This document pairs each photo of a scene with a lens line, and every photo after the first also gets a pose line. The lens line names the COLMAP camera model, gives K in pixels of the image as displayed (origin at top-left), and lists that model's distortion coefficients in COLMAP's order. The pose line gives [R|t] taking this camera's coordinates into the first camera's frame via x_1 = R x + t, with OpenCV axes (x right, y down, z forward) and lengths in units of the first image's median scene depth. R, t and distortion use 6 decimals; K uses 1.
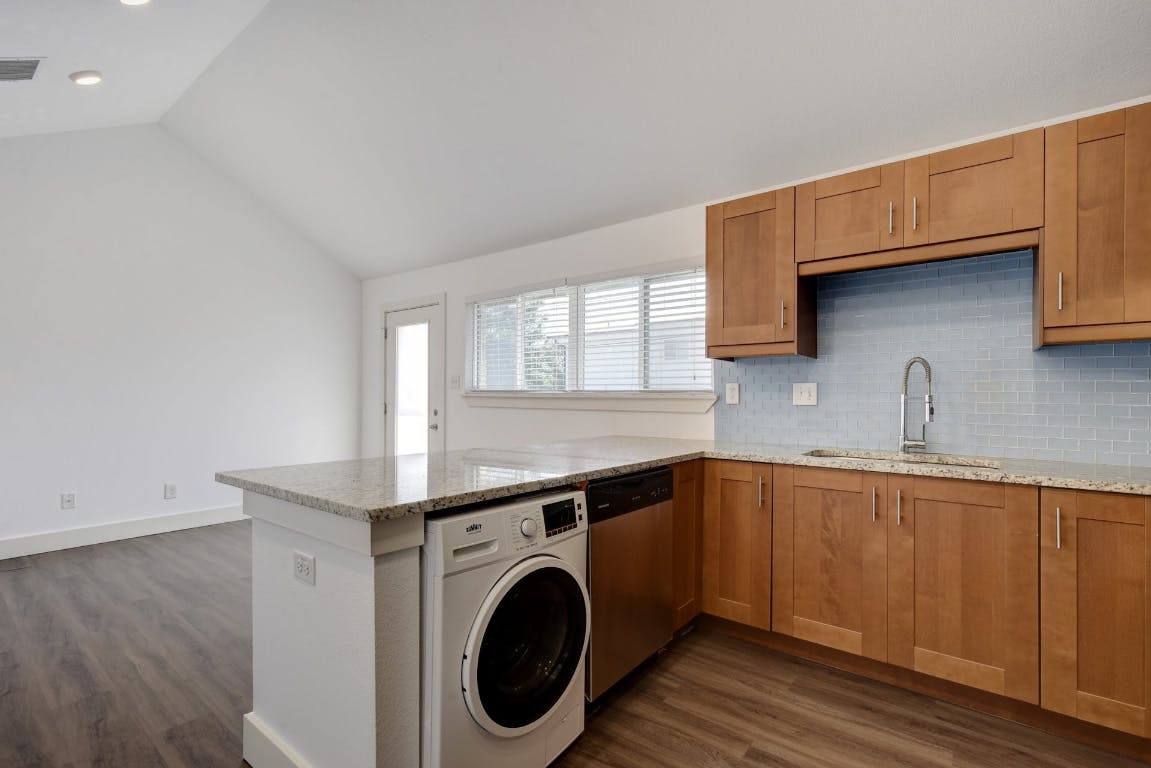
lens RADIAL K [[514.2, 0, 589.5], [0, 514.2, 395.5], [0, 0, 1]] dist [0.006977, -0.001840]
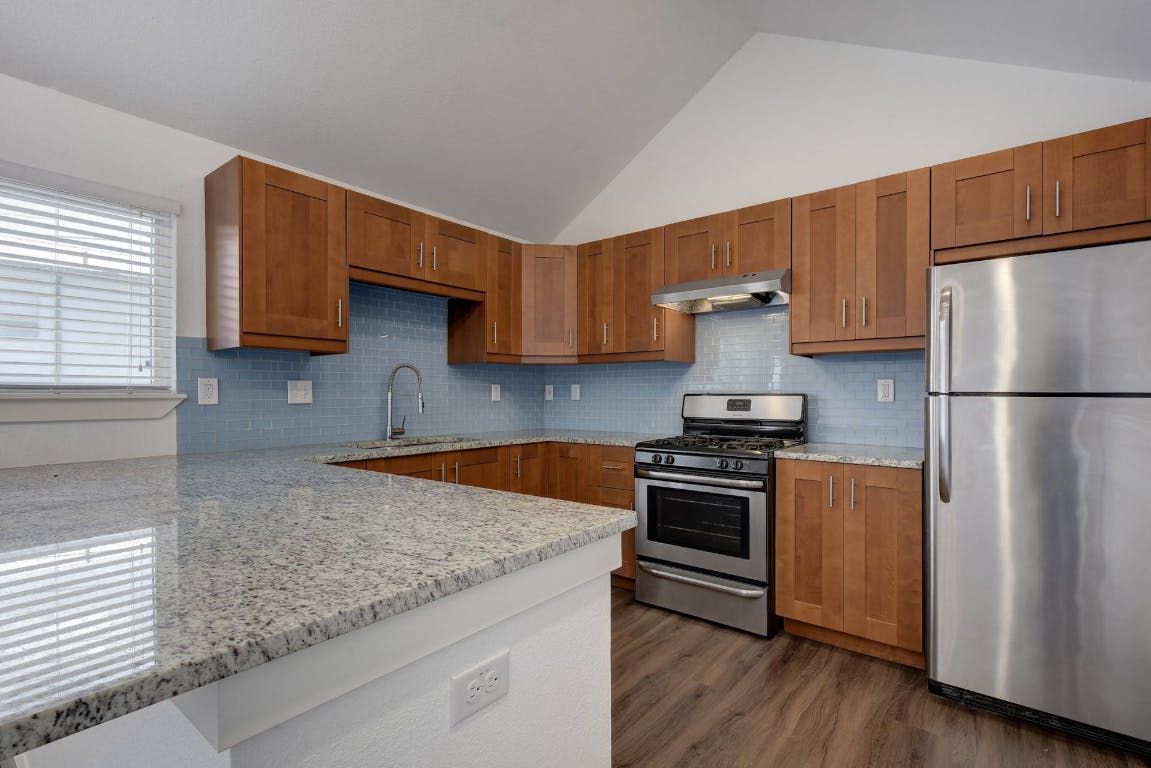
lens RADIAL K [[540.7, 0, 590.9], [0, 540.7, 395.8], [0, 0, 1]] dist [0.004480, 0.002195]
pose [[-0.001175, -0.009349, 0.999956, -0.365172], [-0.004737, 0.999945, 0.009344, -0.004431], [-0.999988, -0.004725, -0.001220, 0.275677]]
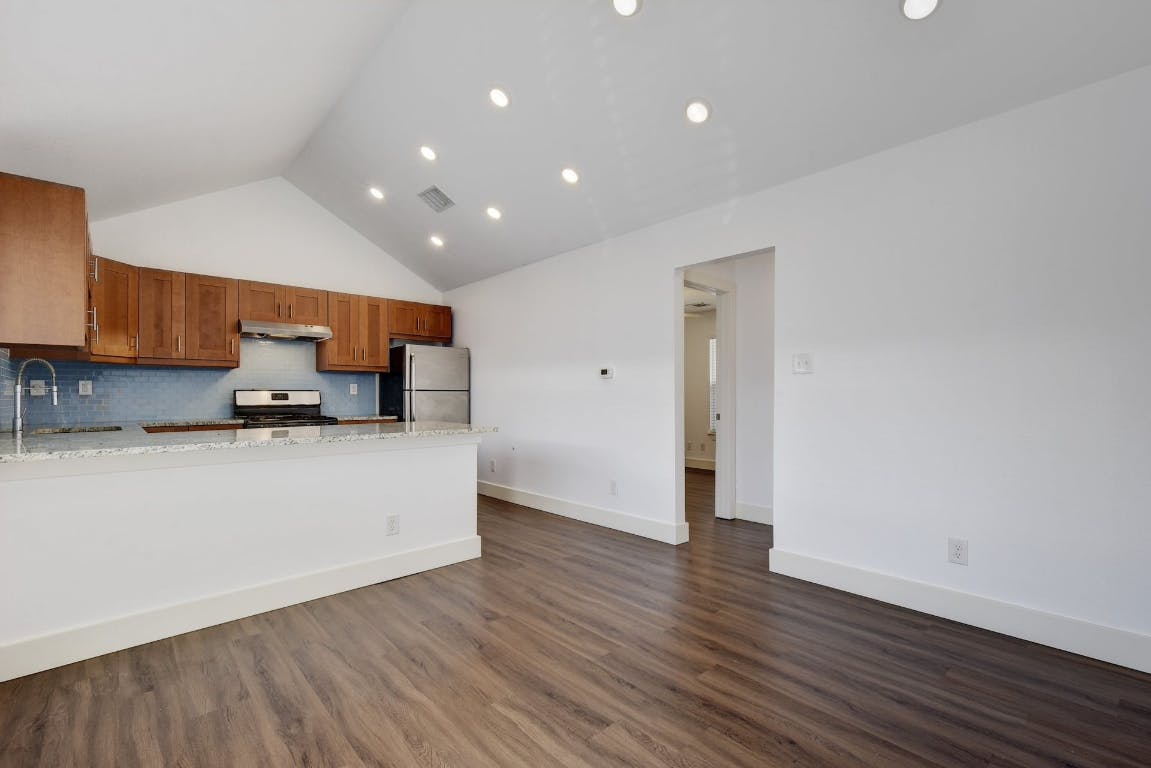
lens RADIAL K [[516.5, 0, 600.1], [0, 516.5, 393.5], [0, 0, 1]] dist [0.001976, 0.000296]
pose [[-0.989536, -0.004082, 0.144229, -0.519129], [-0.005151, 0.999962, -0.007044, 0.010377], [-0.144195, -0.007714, -0.989519, 1.093404]]
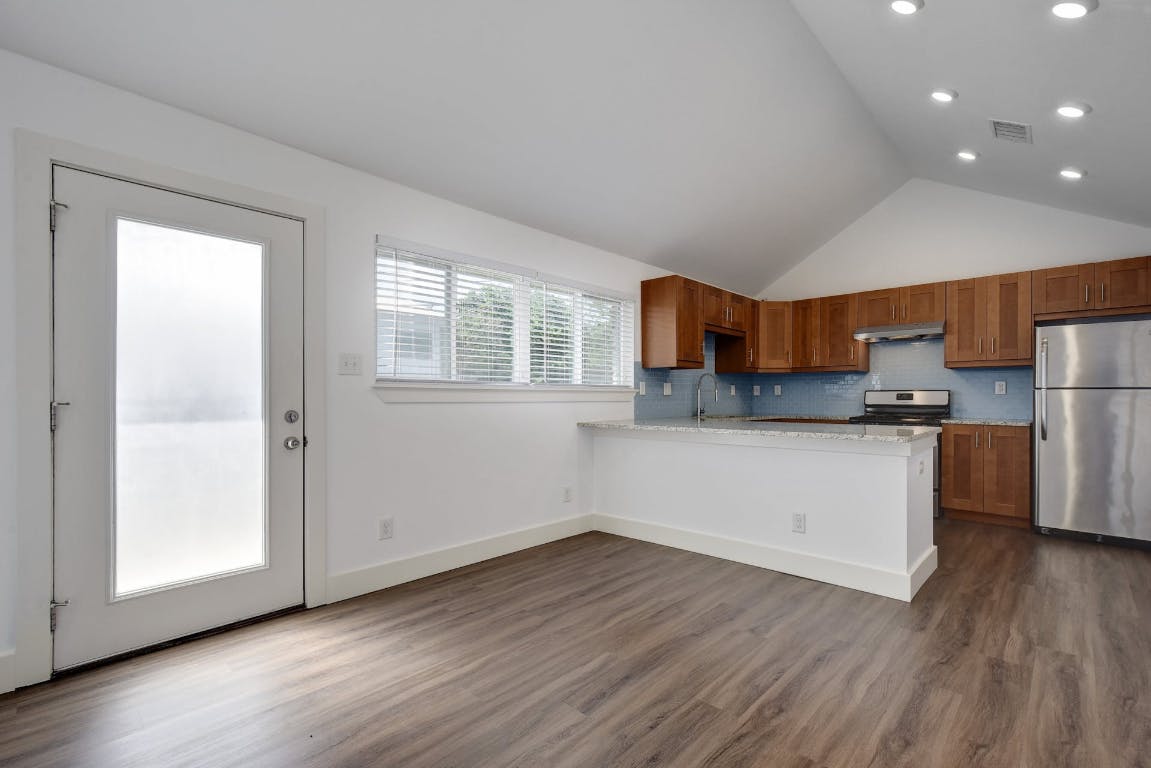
lens RADIAL K [[514.2, 0, 590.1], [0, 514.2, 396.0], [0, 0, 1]] dist [0.006977, -0.001840]
pose [[0.092440, -0.007073, 0.995693, -0.865976], [-0.004685, 0.999961, 0.007539, 0.006097], [-0.995707, -0.005361, 0.092403, 0.670277]]
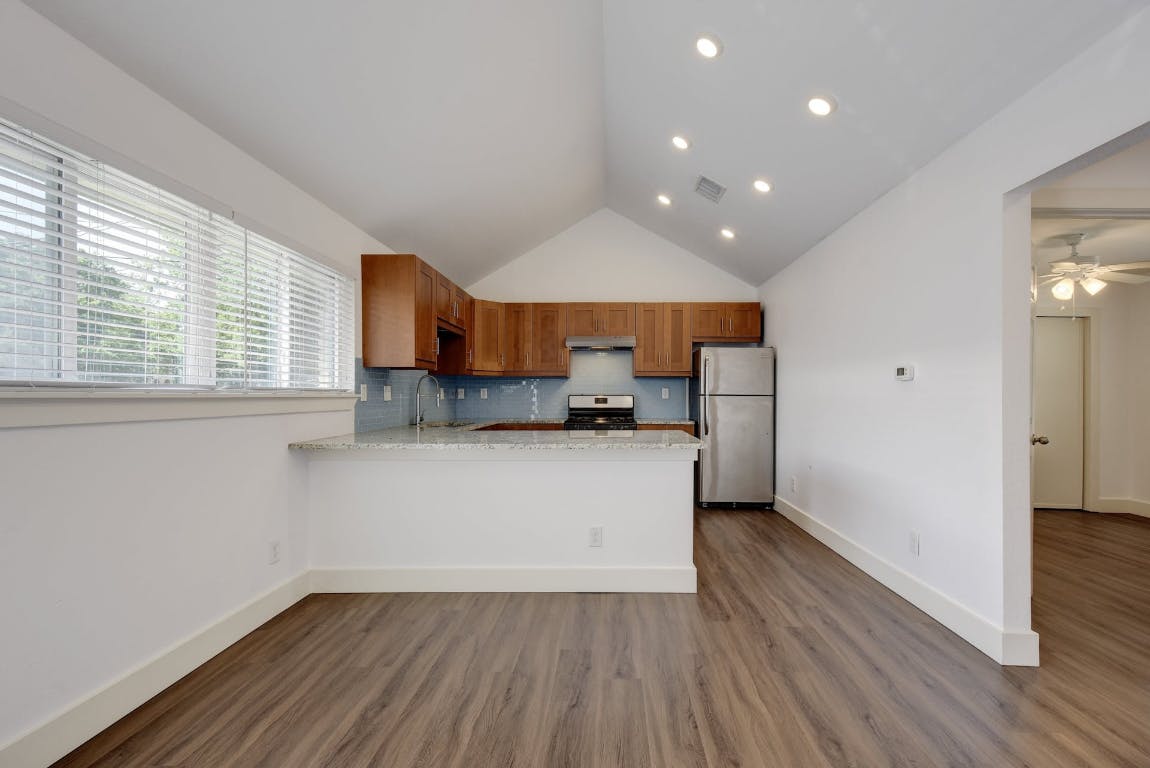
lens RADIAL K [[513.8, 0, 593.6], [0, 513.8, 395.2], [0, 0, 1]] dist [0.006977, -0.001840]
pose [[-0.591816, -0.008134, 0.806032, -0.683582], [-0.009346, 0.999951, 0.003229, -0.004615], [-0.806019, -0.005623, -0.591864, 0.851357]]
